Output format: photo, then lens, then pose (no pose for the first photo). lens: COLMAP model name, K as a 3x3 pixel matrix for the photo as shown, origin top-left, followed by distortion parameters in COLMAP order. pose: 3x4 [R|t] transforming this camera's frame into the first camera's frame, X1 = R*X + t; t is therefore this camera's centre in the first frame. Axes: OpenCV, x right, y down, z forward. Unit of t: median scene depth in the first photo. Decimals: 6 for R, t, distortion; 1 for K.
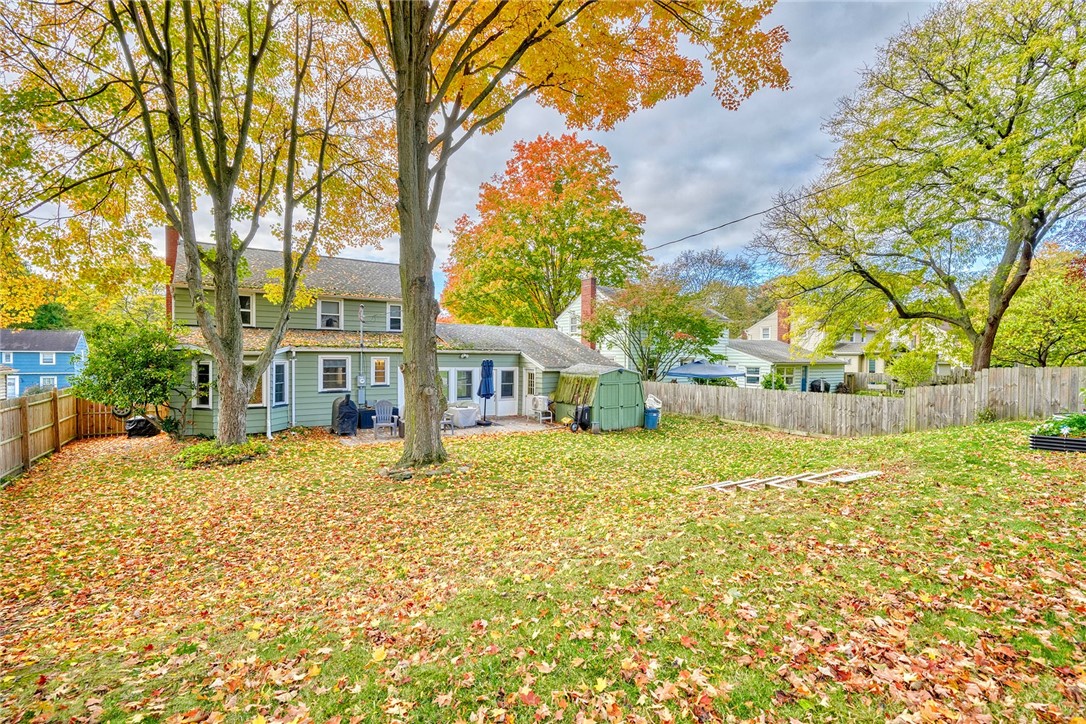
lens RADIAL K [[484.1, 0, 540.5], [0, 484.1, 360.1], [0, 0, 1]] dist [-0.001823, 0.000002]
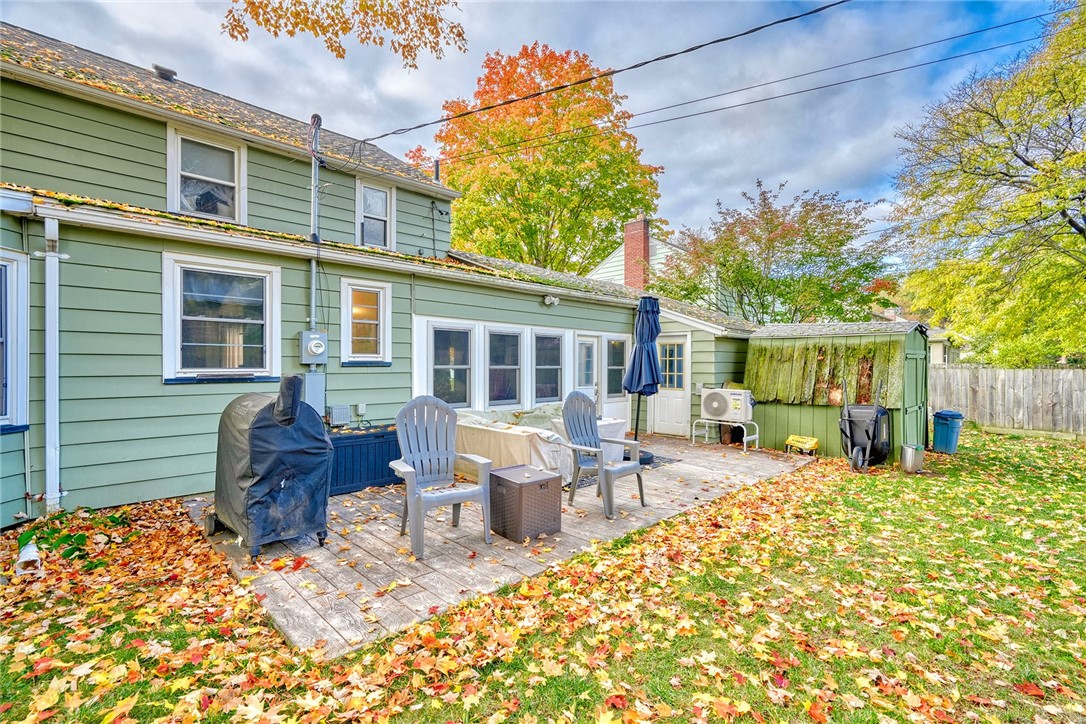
lens RADIAL K [[484.1, 0, 546.5], [0, 484.1, 363.8], [0, 0, 1]] dist [-0.001823, 0.000002]
pose [[0.979881, -0.002587, 0.199564, -0.276581], [0.002866, 0.999995, -0.001110, 0.054731], [-0.199560, 0.001659, 0.979884, 0.635560]]
